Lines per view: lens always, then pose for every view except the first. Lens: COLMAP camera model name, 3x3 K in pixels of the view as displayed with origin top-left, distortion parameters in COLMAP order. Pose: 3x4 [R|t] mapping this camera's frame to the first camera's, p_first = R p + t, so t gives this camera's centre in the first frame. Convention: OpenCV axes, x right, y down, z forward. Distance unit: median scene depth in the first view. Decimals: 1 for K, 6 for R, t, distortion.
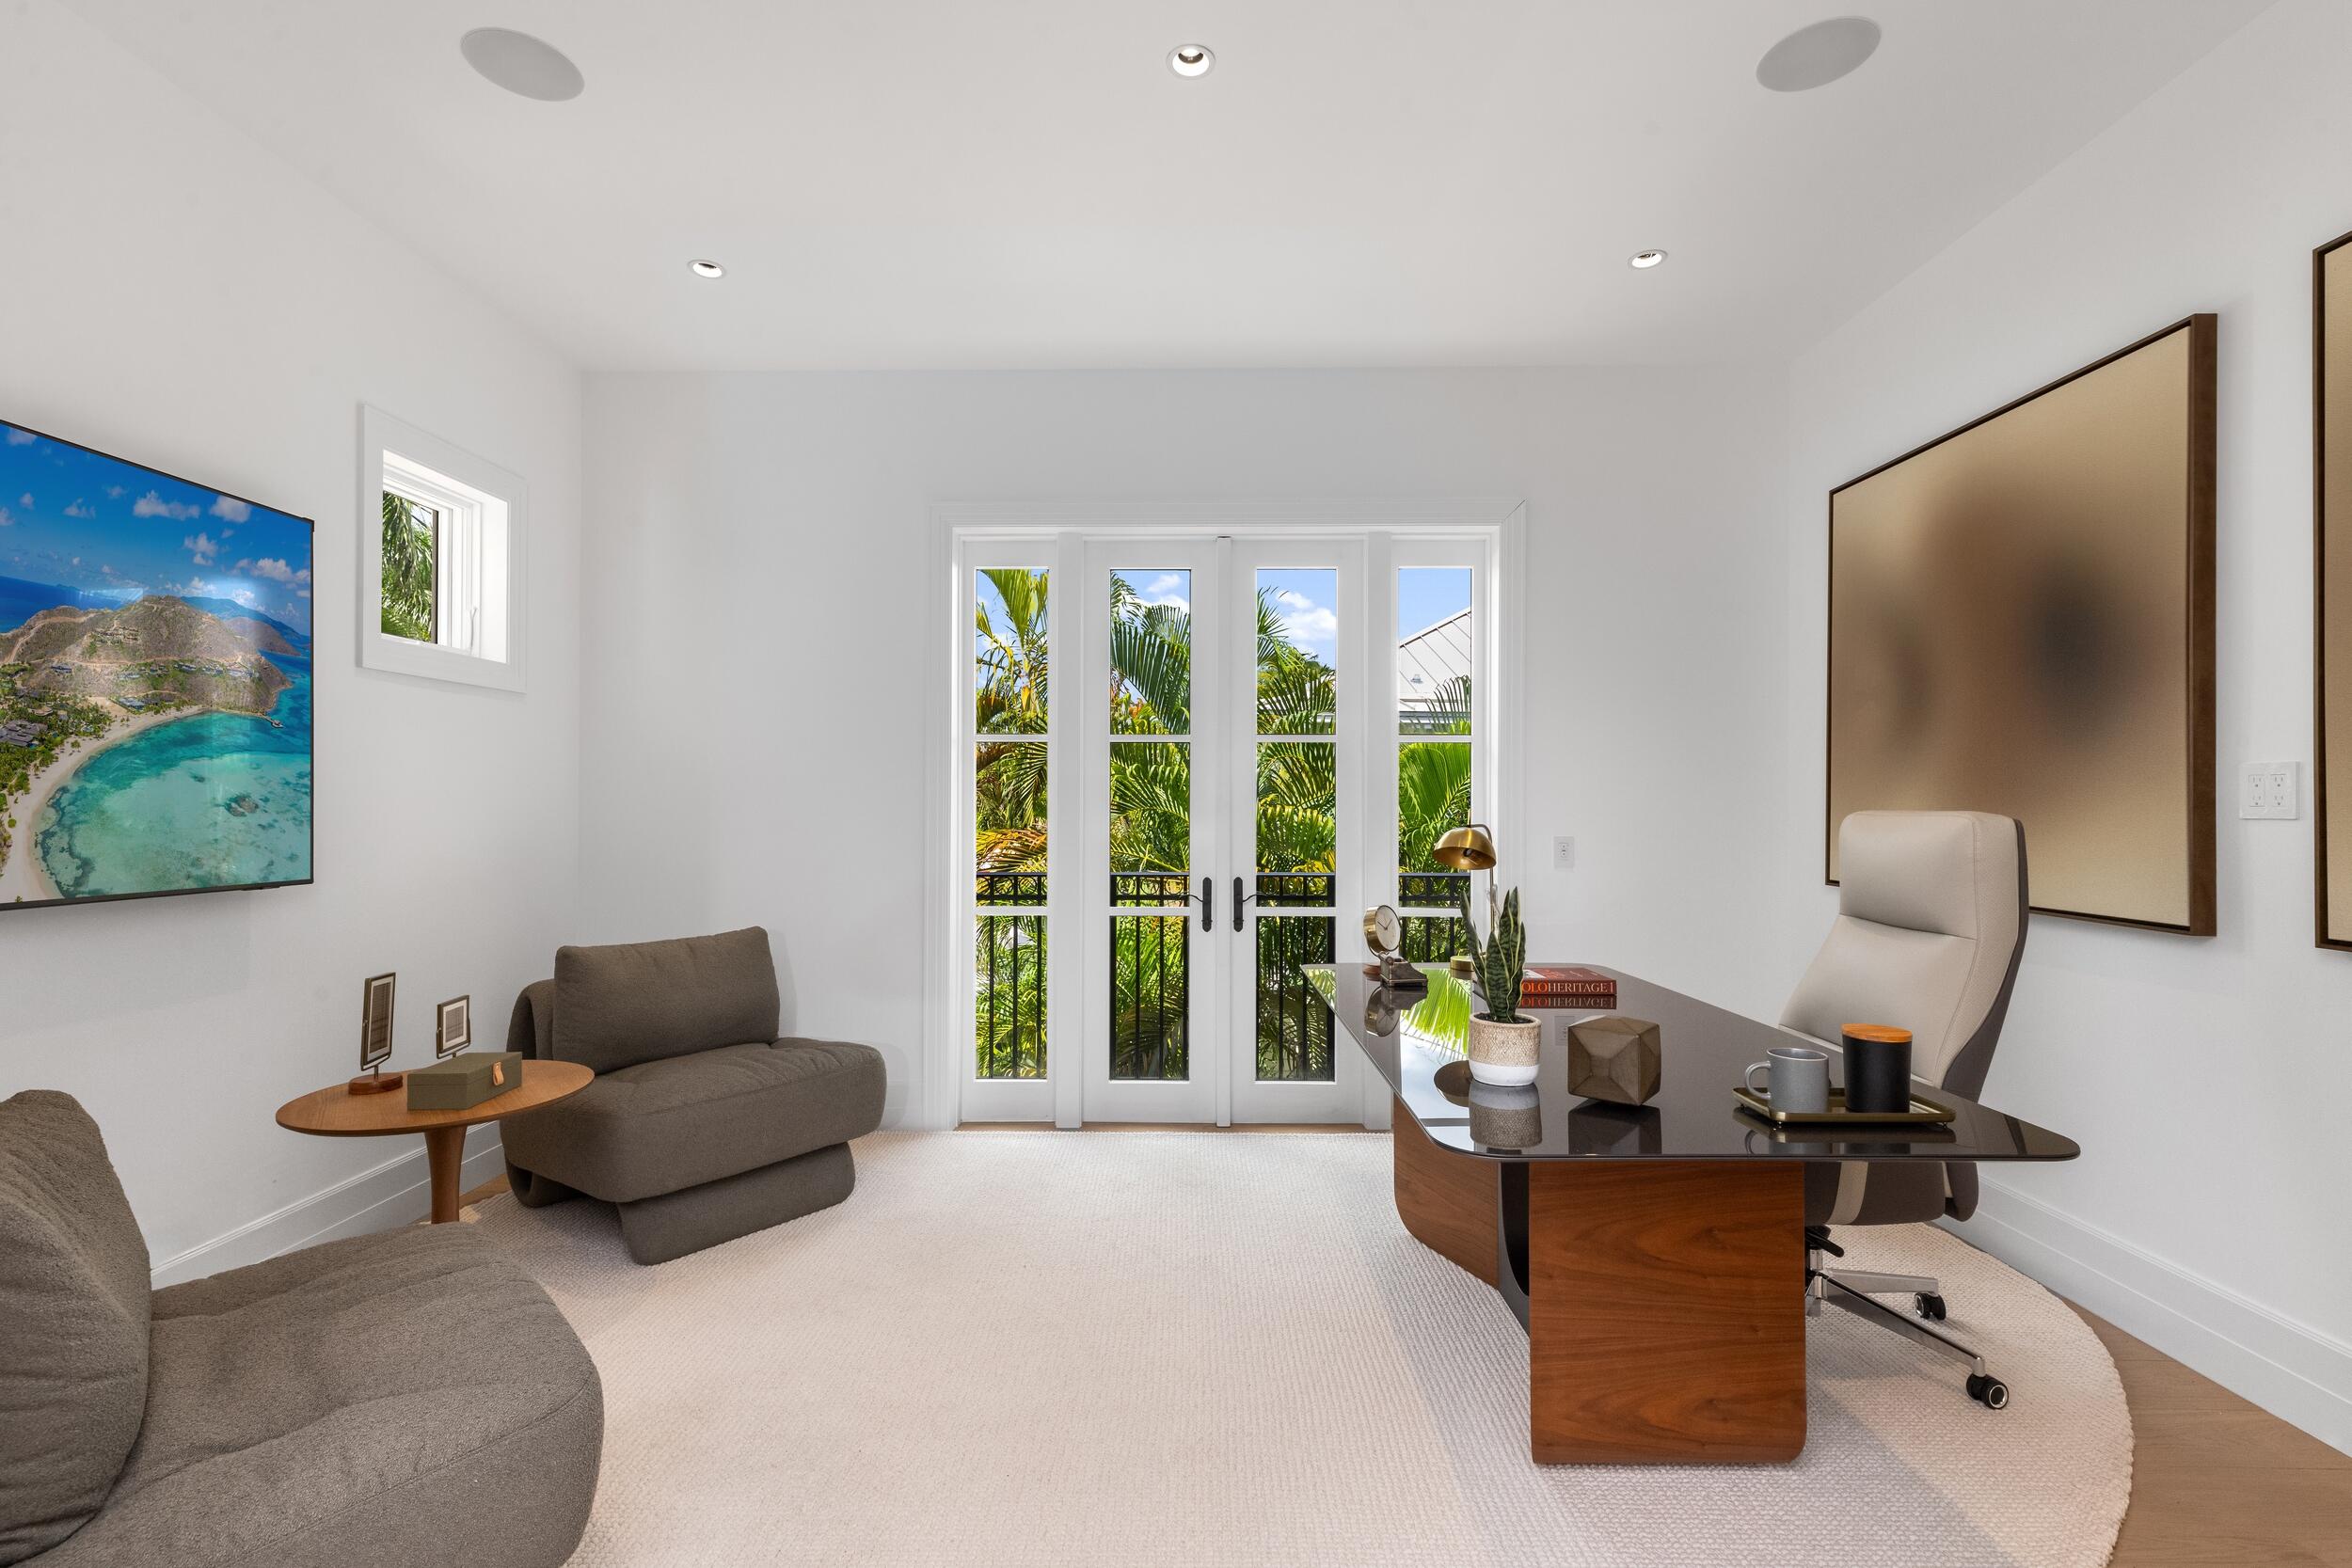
lens RADIAL K [[1074.7, 0, 1178.6], [0, 1074.7, 789.0], [0, 0, 1]] dist [0.004510, -0.000039]
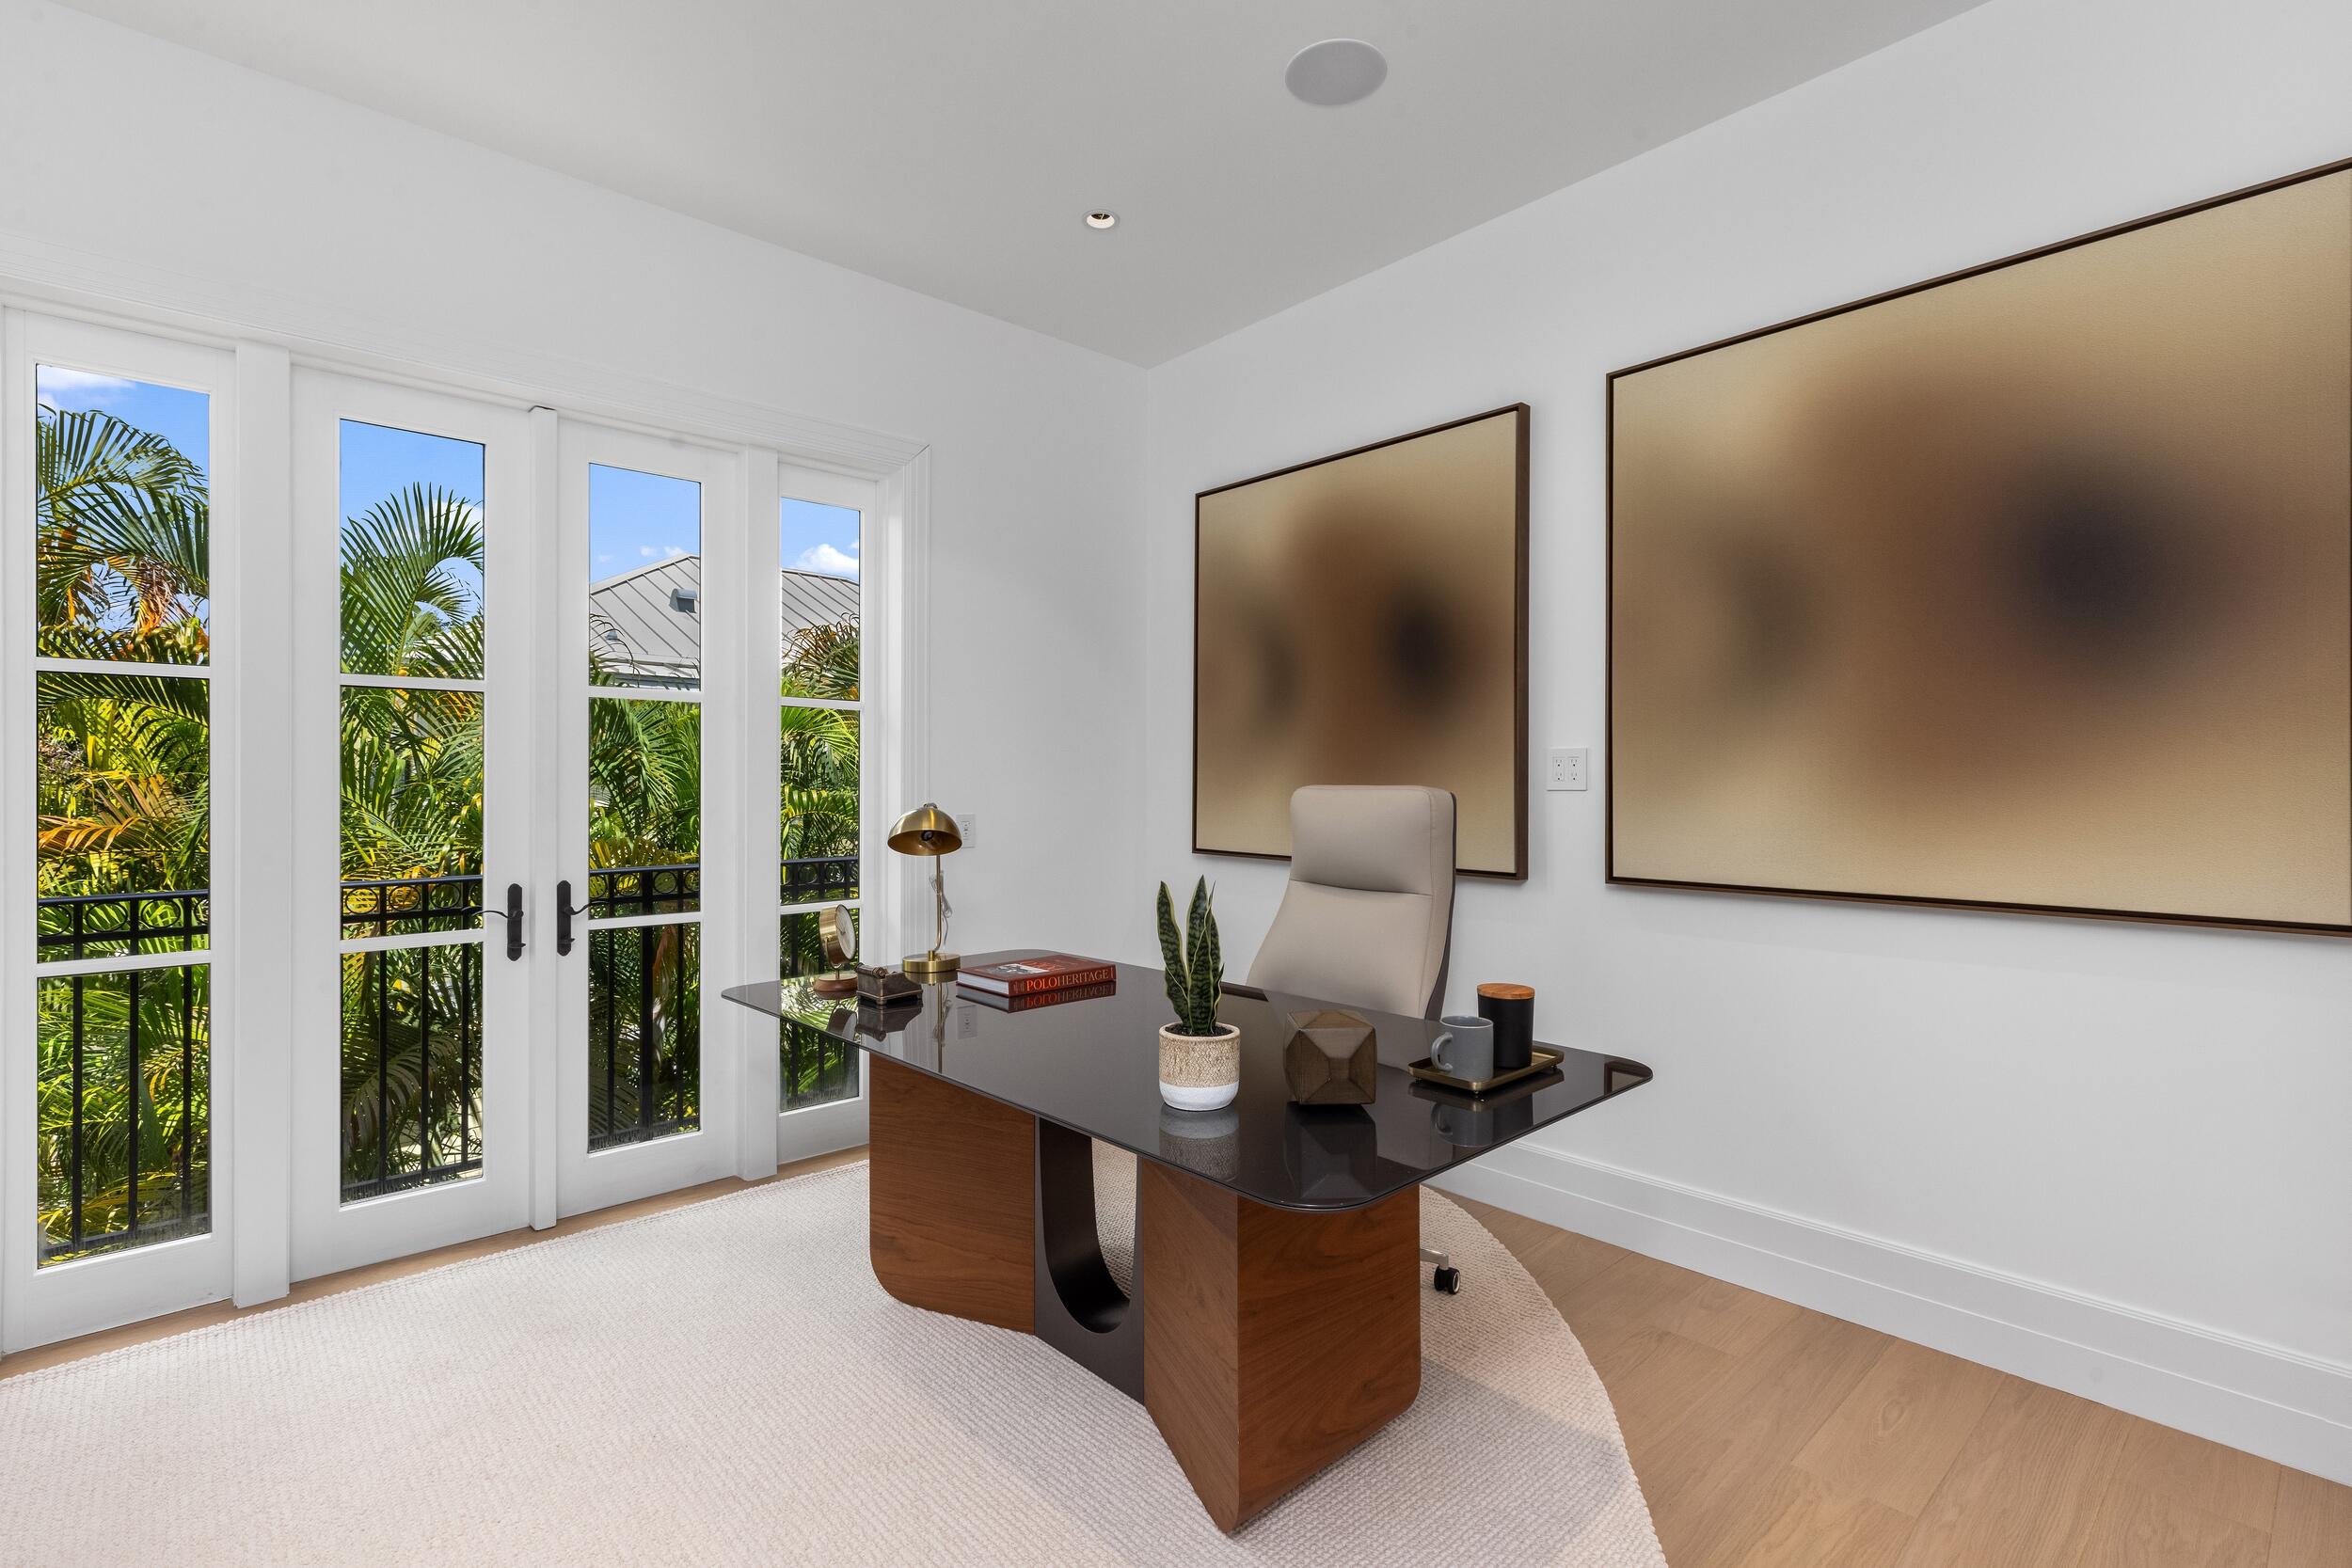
lens RADIAL K [[1079.6, 0, 1175.9], [0, 1079.6, 776.7], [0, 0, 1]] dist [0.003755, 0.000489]
pose [[0.732819, 0.000791, 0.680423, -0.194764], [-0.008210, 0.999937, 0.007679, 0.003438], [-0.680374, -0.011214, 0.732779, 0.253832]]
